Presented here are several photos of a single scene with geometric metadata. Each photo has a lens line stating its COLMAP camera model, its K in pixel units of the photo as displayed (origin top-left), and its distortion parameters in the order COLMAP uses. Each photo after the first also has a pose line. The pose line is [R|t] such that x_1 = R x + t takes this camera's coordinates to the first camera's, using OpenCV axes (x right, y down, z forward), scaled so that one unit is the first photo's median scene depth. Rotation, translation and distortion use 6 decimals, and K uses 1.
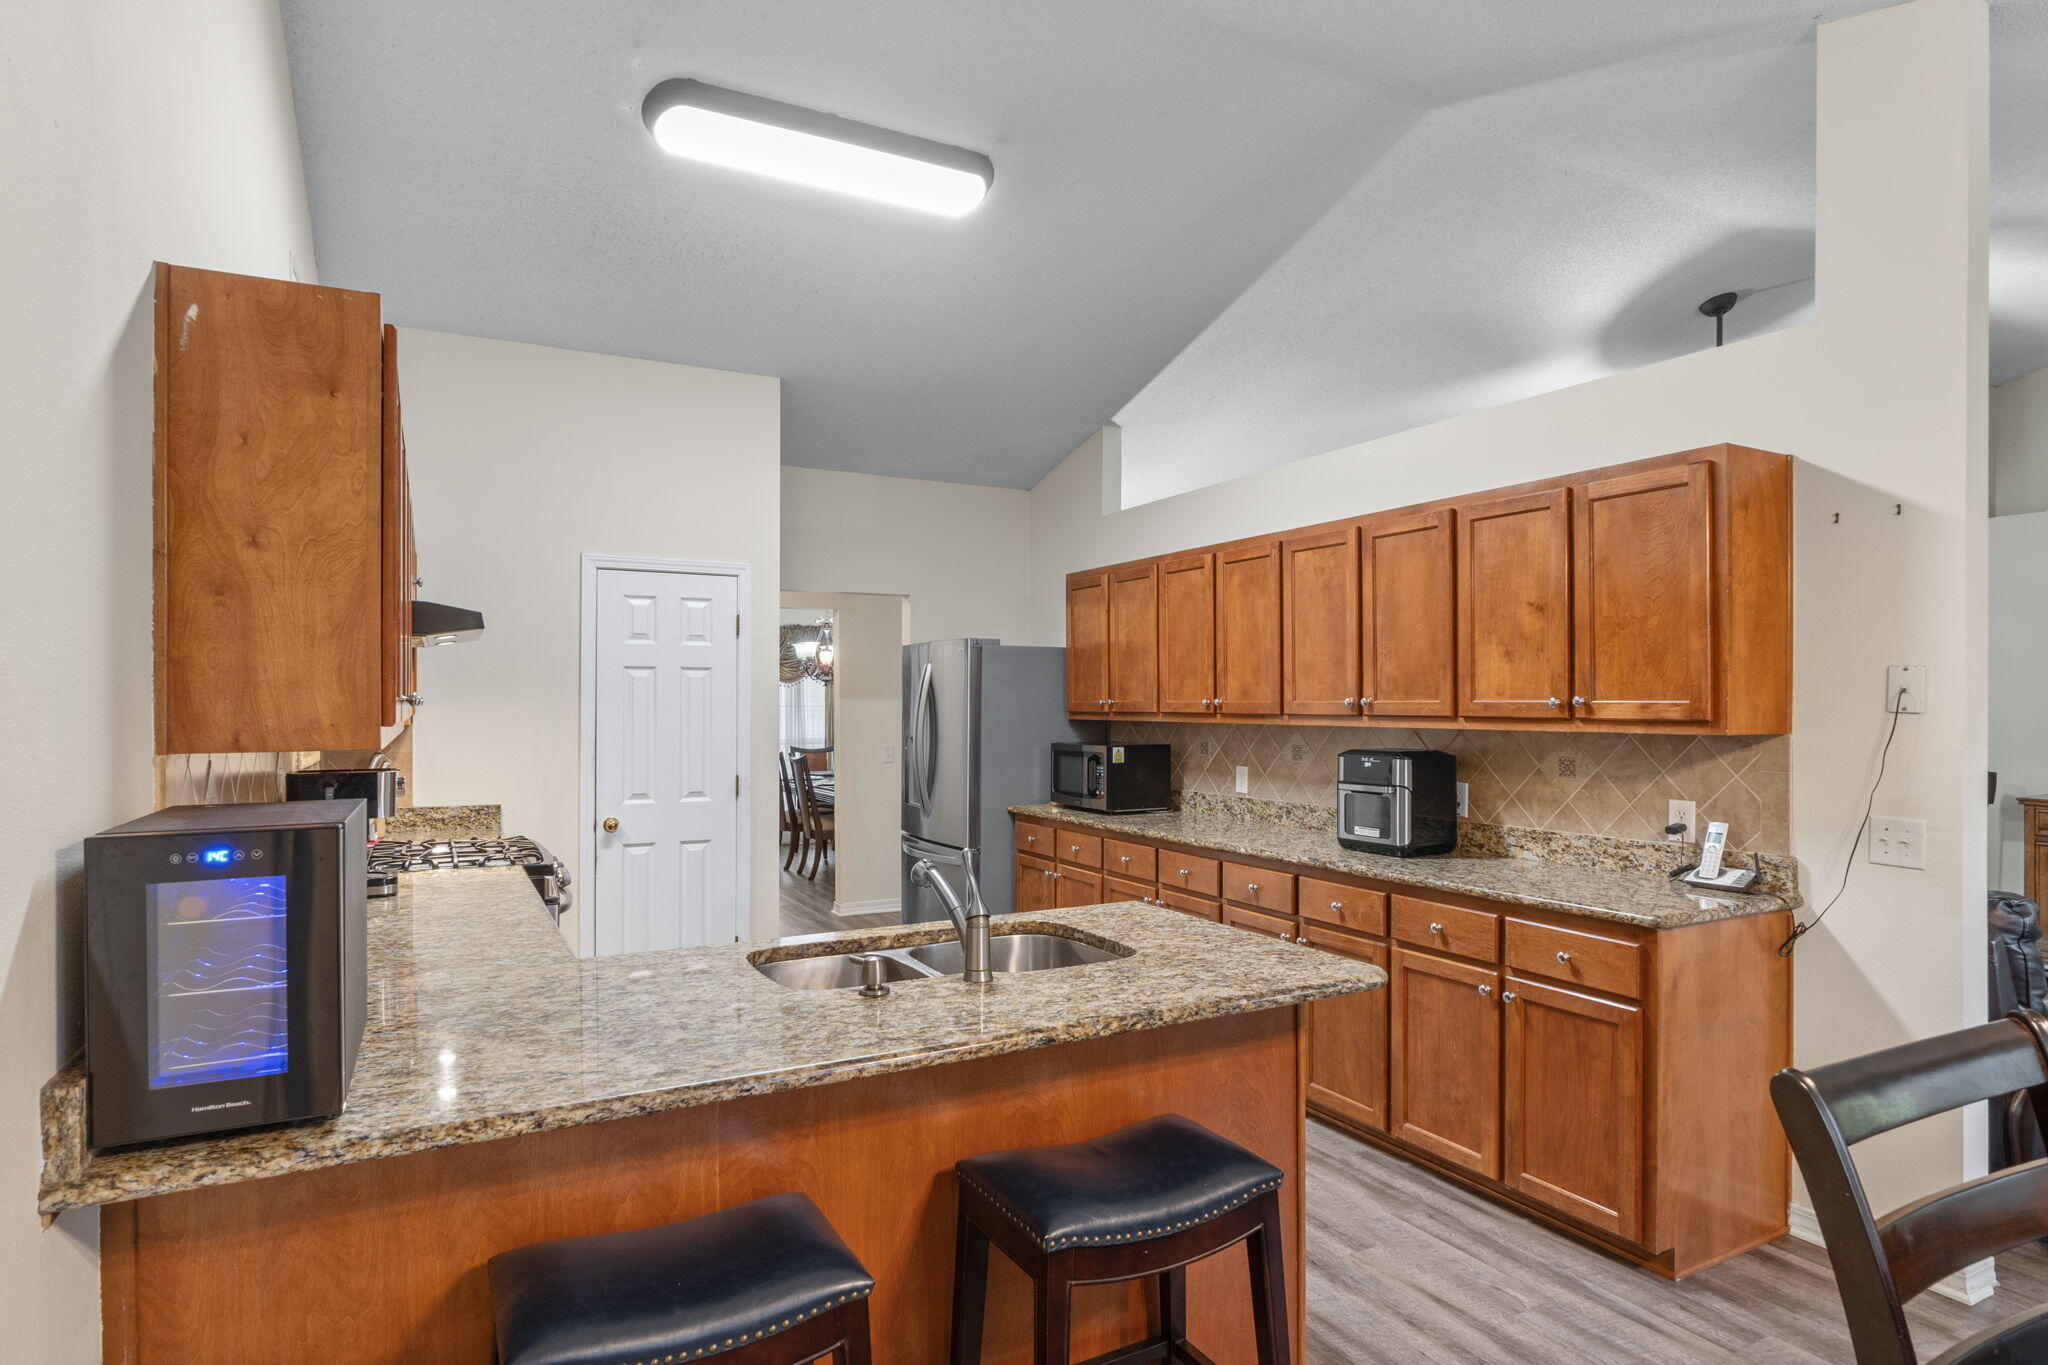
lens RADIAL K [[1115.5, 0, 1025.7], [0, 1115.5, 704.6], [0, 0, 1]] dist [-0.002543, -0.000688]
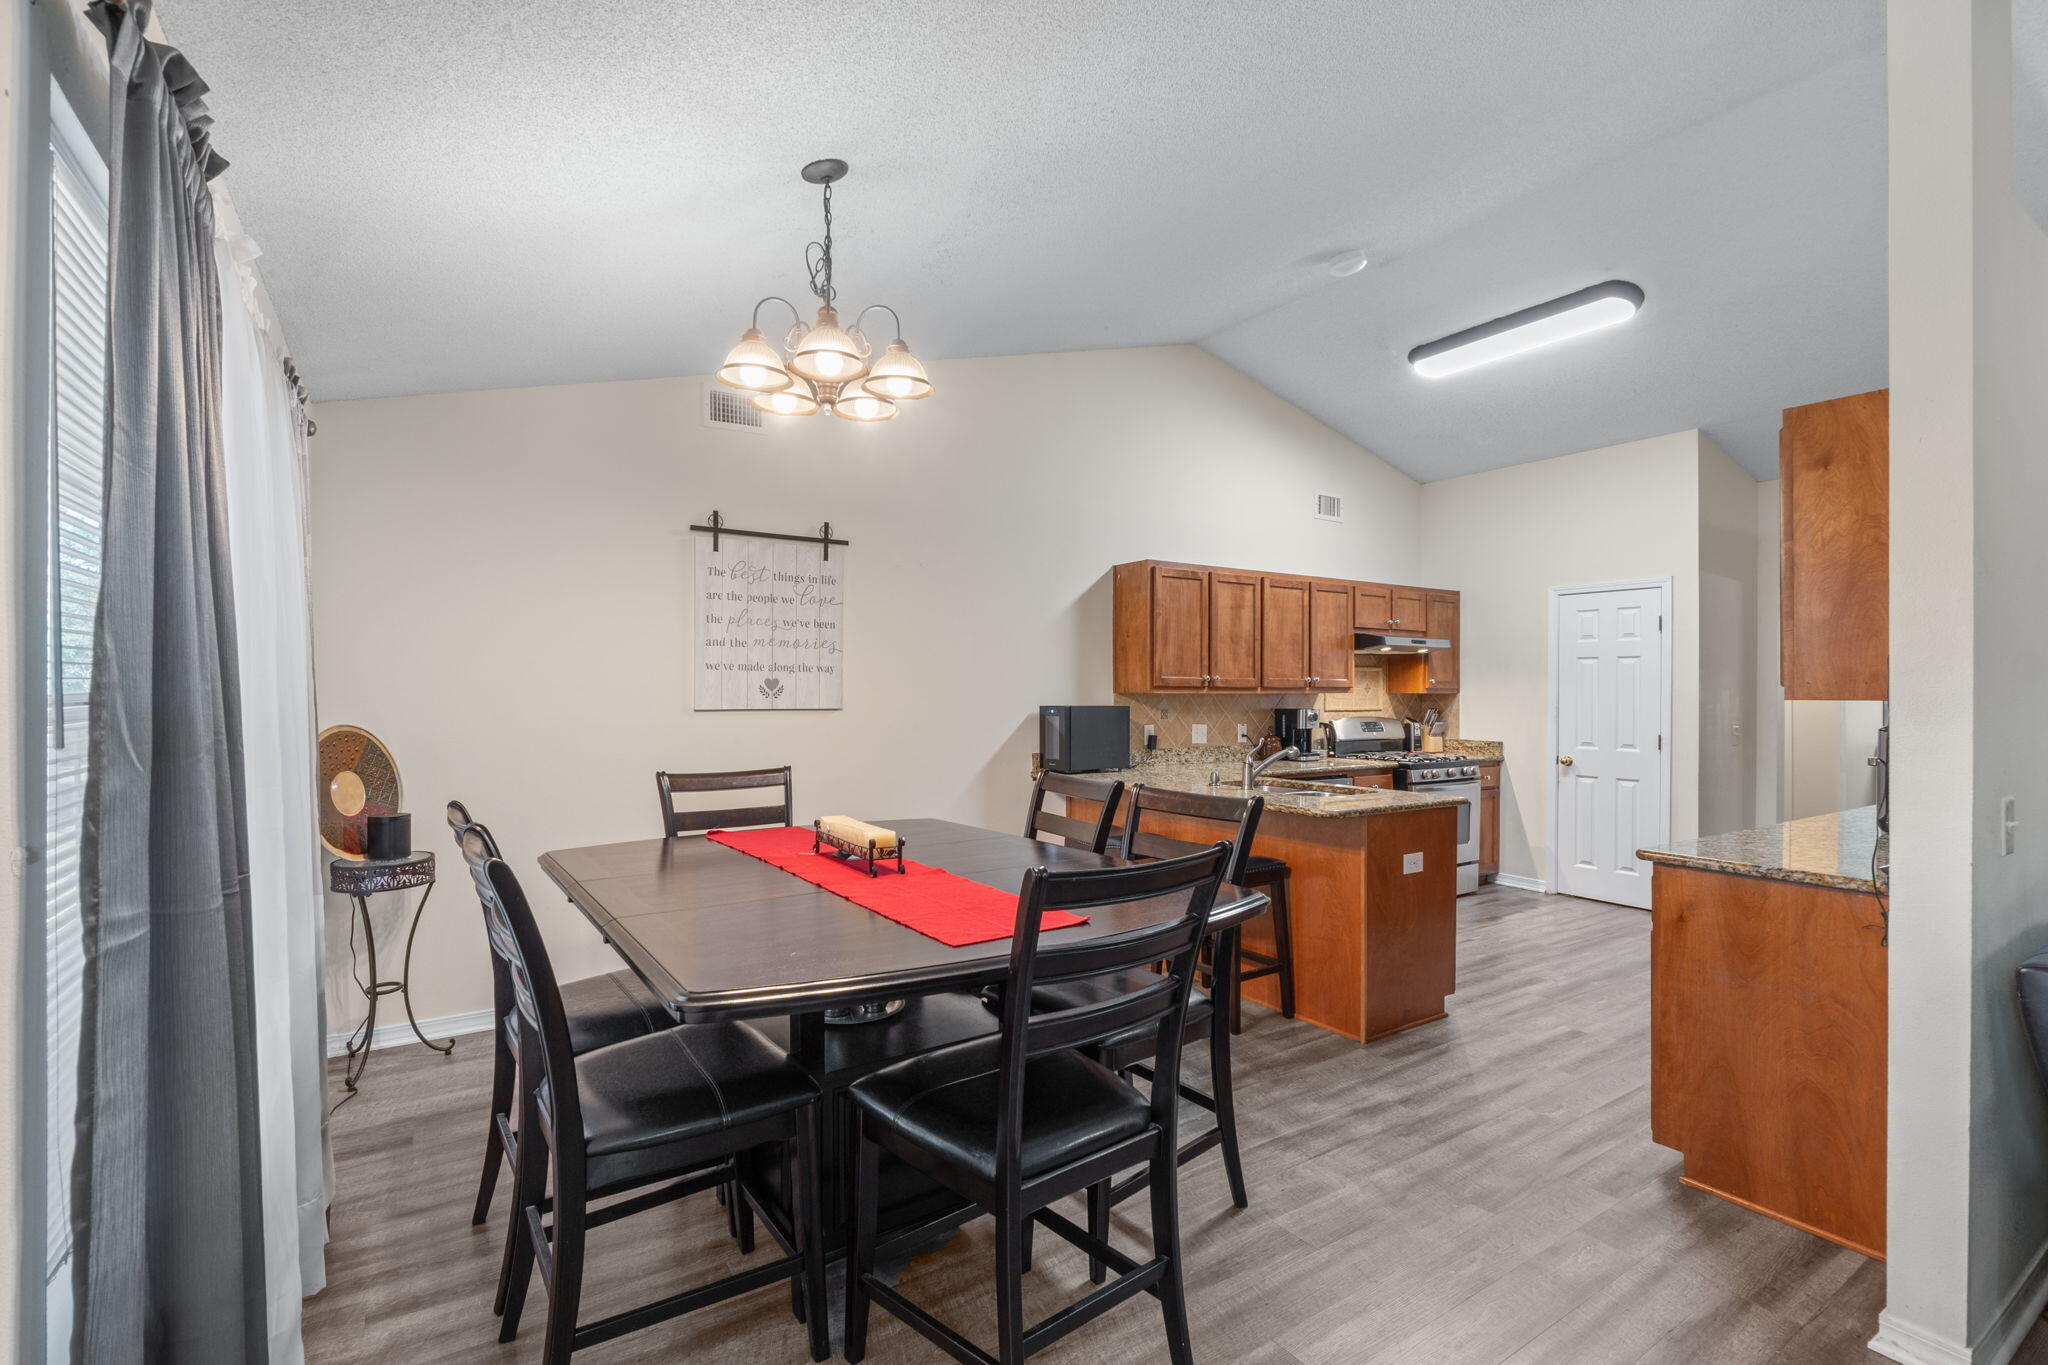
lens RADIAL K [[912.3, 0, 1024.0], [0, 912.3, 682.5], [0, 0, 1]] dist [-0.001023, -0.000233]
pose [[0.091521, -0.007225, -0.995777, 1.226784], [-0.002306, 0.999969, -0.007467, 0.015610], [0.995800, 0.002980, 0.091502, 0.209014]]
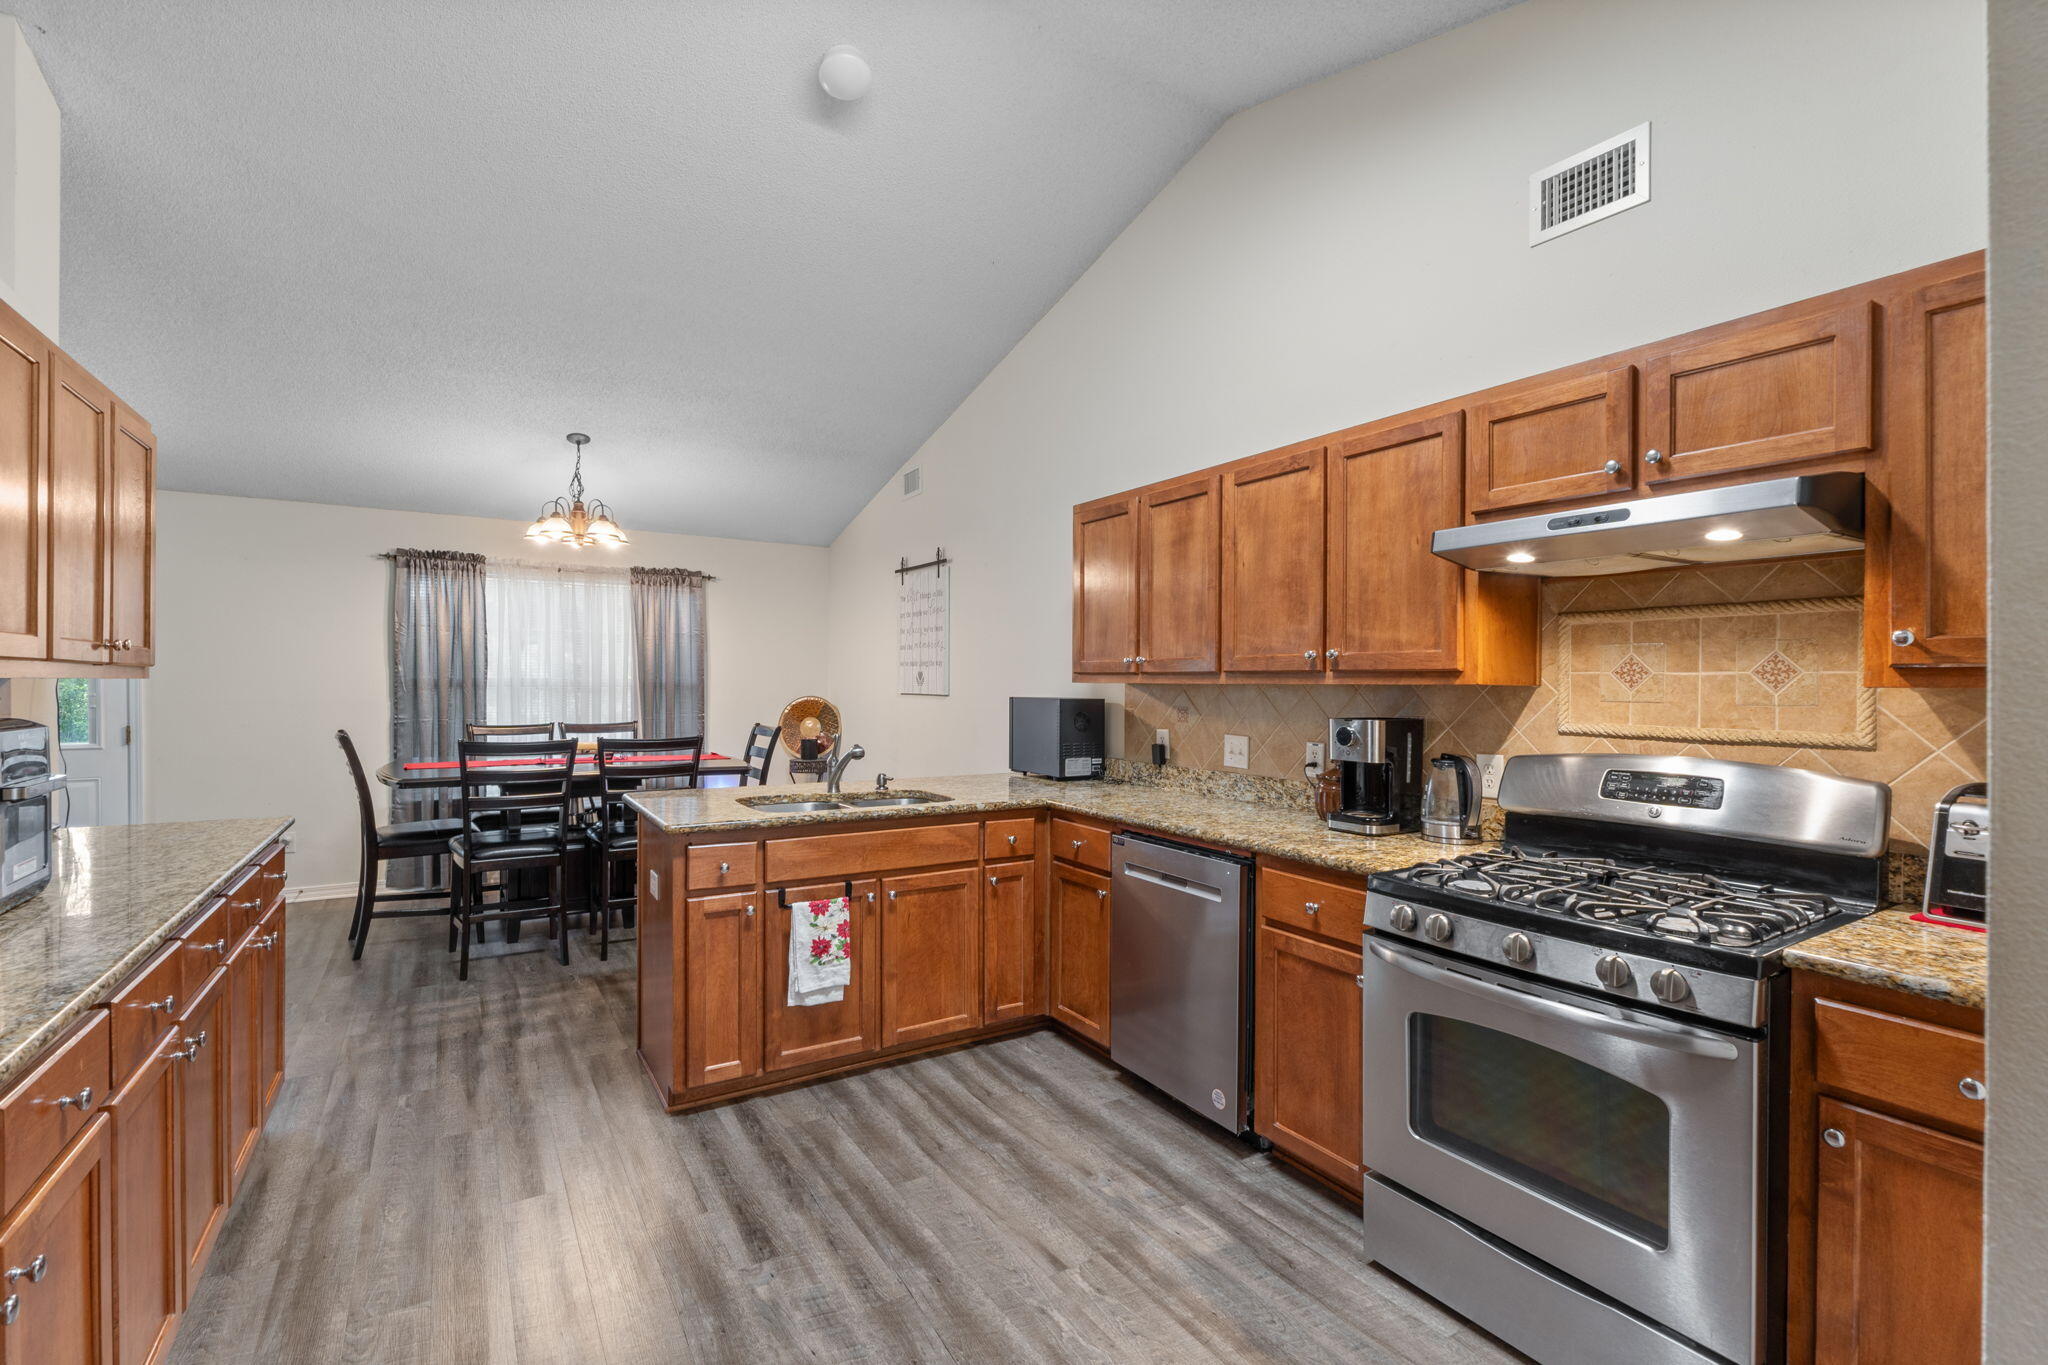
lens RADIAL K [[912.3, 0, 1024.0], [0, 912.3, 682.5], [0, 0, 1]] dist [-0.001023, -0.000233]
pose [[-0.997628, -0.003861, -0.068721, -0.184336], [-0.003829, 0.999992, -0.000603, 0.022588], [0.068723, -0.000339, -0.997636, 1.765807]]
